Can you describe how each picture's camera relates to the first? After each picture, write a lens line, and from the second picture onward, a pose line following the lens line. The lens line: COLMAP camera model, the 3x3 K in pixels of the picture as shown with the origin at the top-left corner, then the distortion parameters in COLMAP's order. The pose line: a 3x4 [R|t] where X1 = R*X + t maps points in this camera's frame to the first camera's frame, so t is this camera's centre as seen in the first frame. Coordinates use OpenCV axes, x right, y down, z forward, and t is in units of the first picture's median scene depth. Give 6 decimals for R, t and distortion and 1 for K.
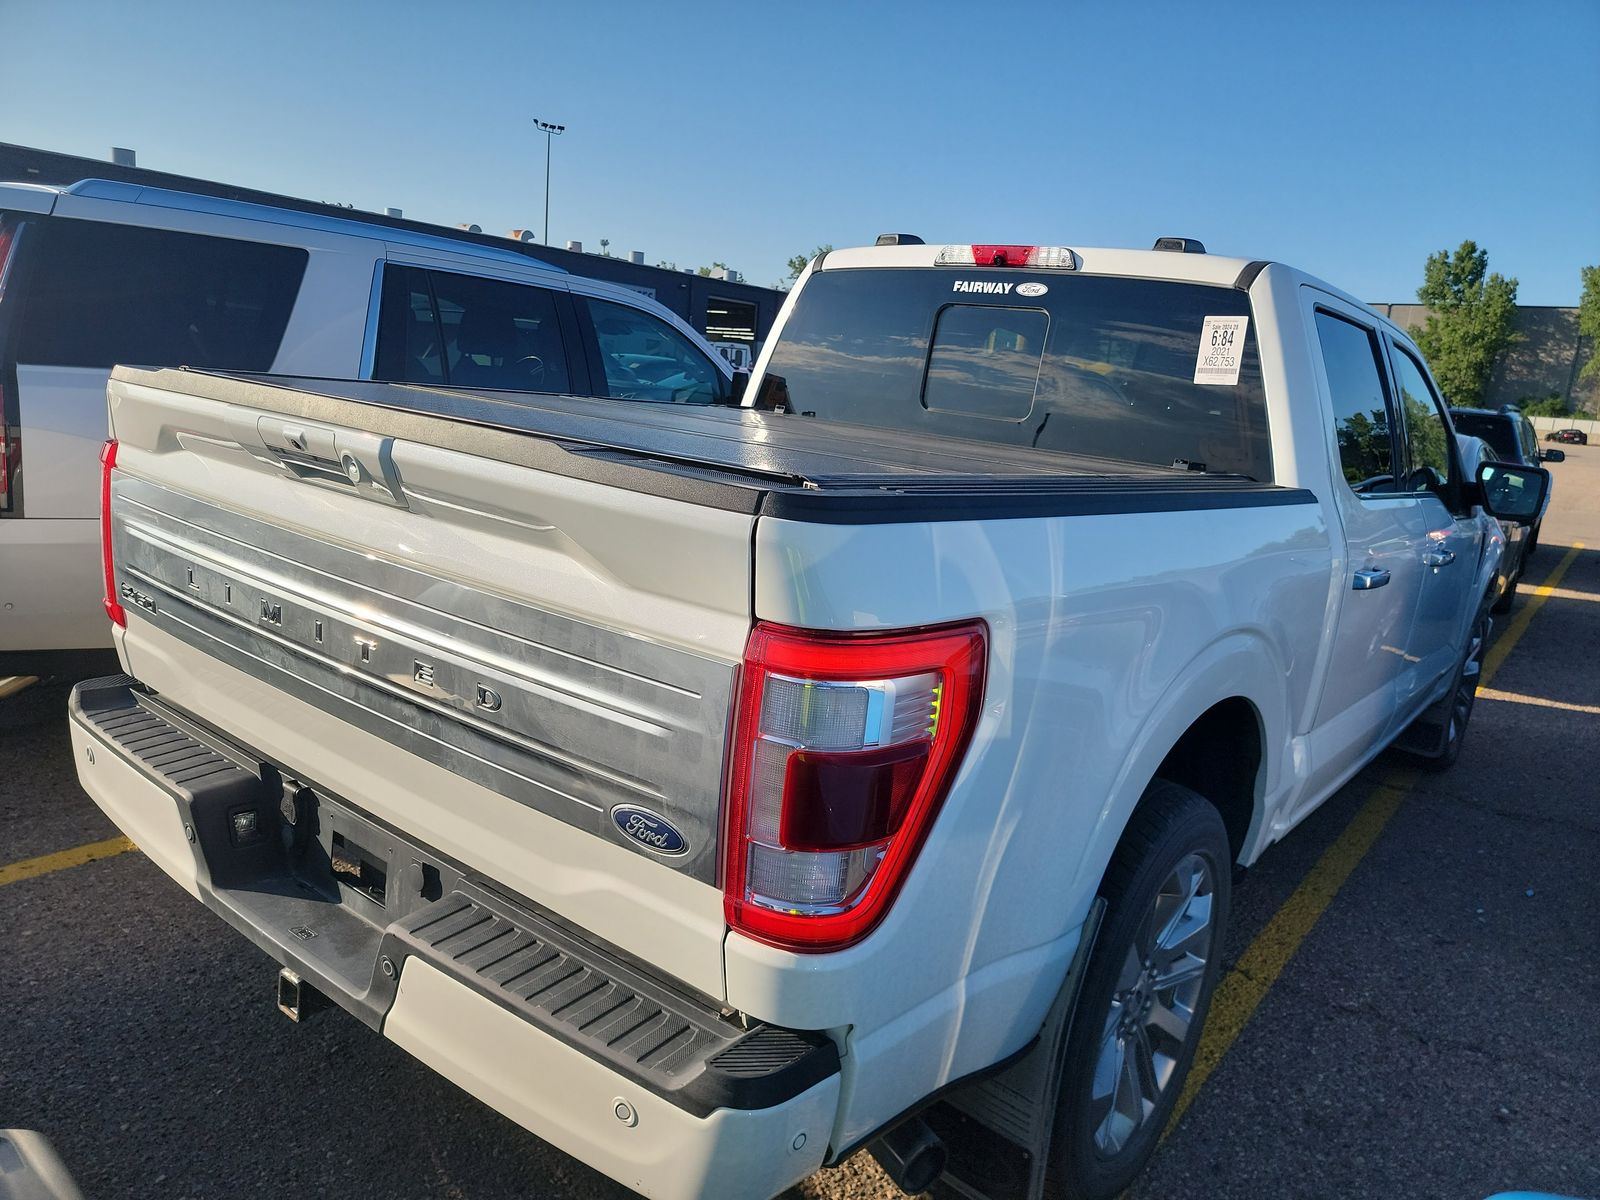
lens RADIAL K [[1102.5, 0, 809.6], [0, 1102.5, 581.8], [0, 0, 1]] dist [0.074813, -0.077354]
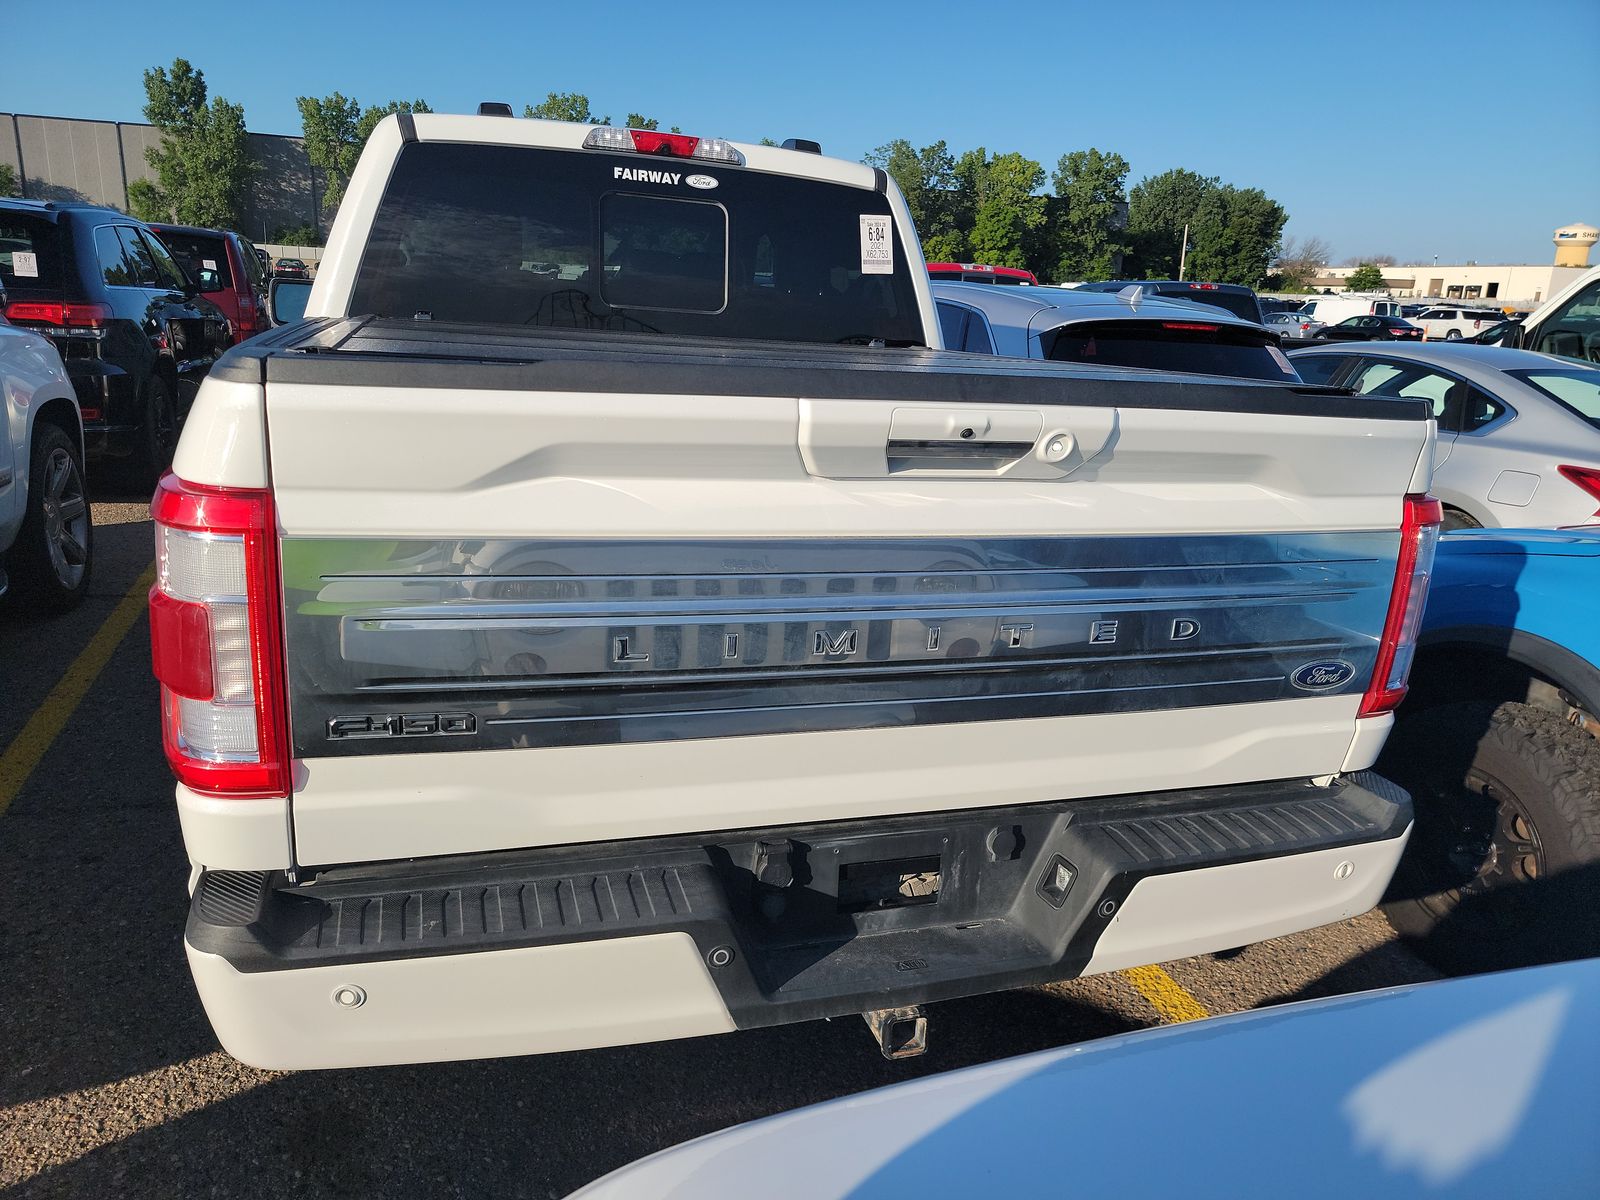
lens RADIAL K [[1102.5, 0, 809.6], [0, 1102.5, 581.8], [0, 0, 1]] dist [0.074813, -0.077354]
pose [[0.587458, -0.257803, 0.767093, -0.631566], [0.149155, 0.966153, 0.210477, -0.106620], [-0.795391, -0.009231, 0.606027, 0.289793]]
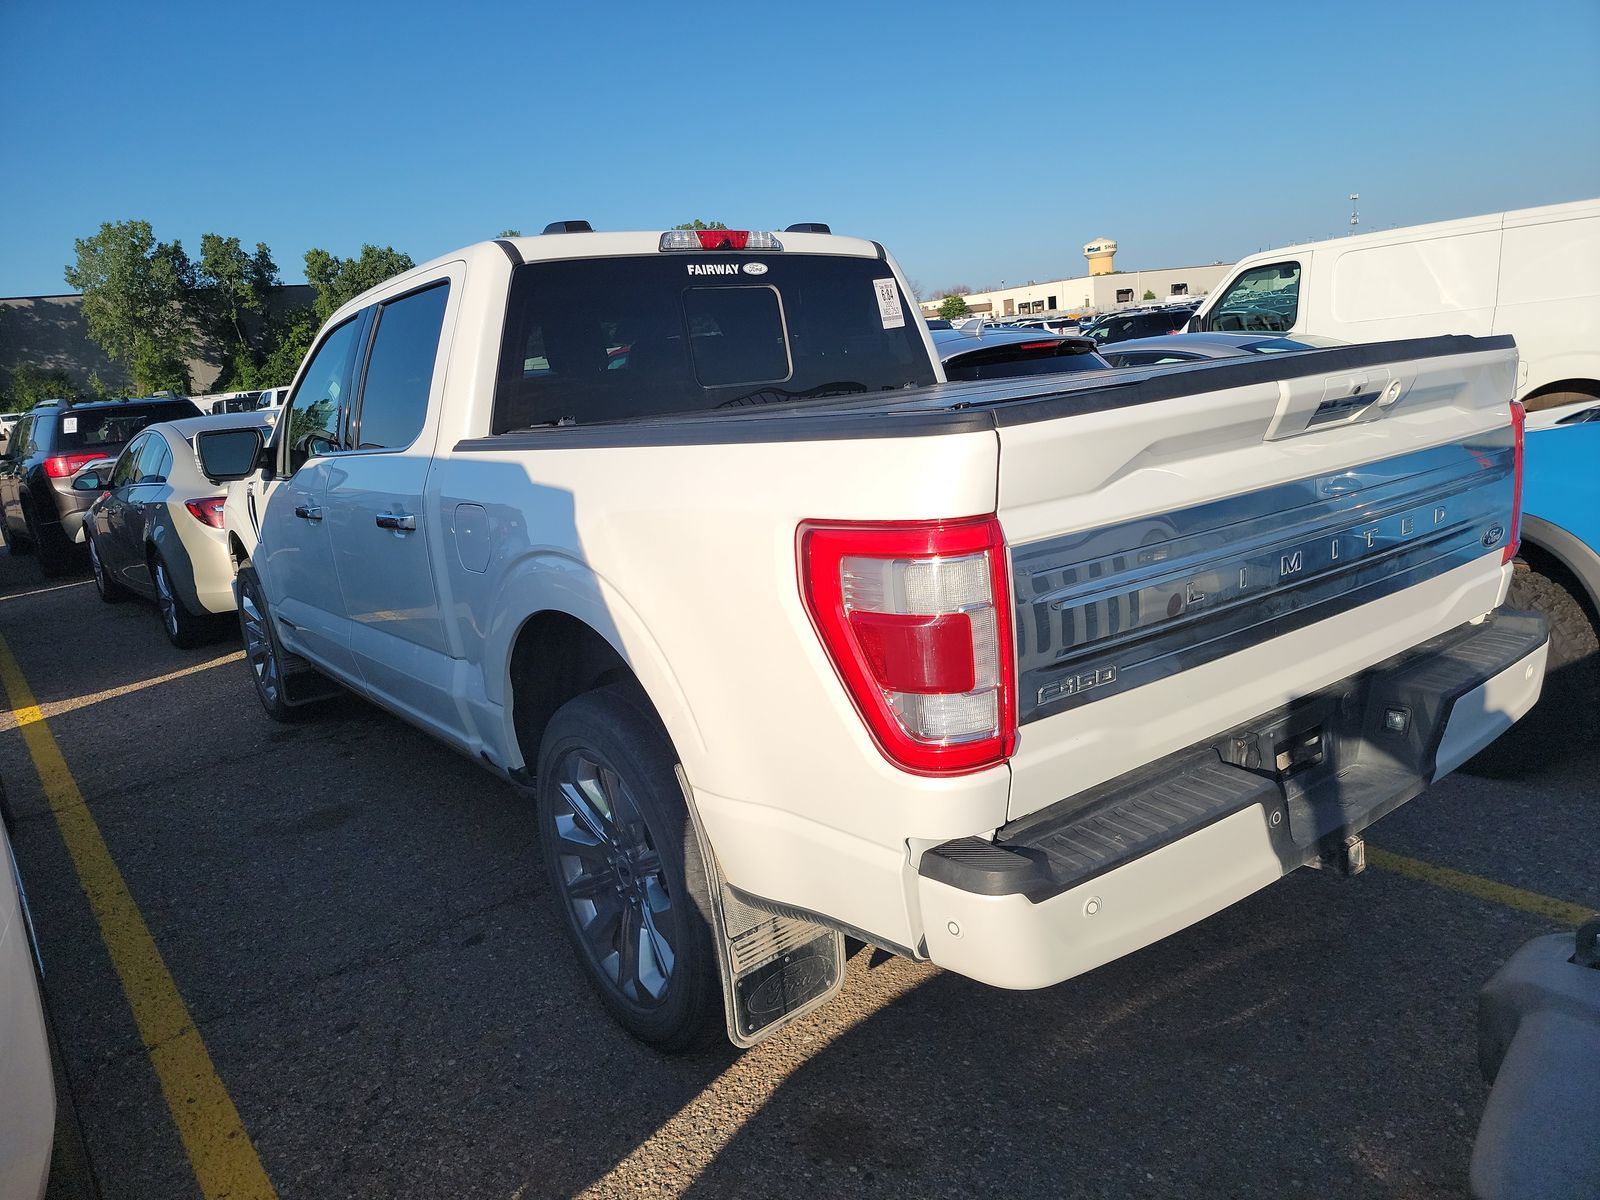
lens RADIAL K [[1102.5, 0, 809.6], [0, 1102.5, 581.8], [0, 0, 1]] dist [0.074813, -0.077354]
pose [[0.274899, -0.300436, 0.913328, -0.941650], [0.296704, 0.930072, 0.216640, -0.193199], [-0.914548, 0.211434, 0.344816, 0.618362]]
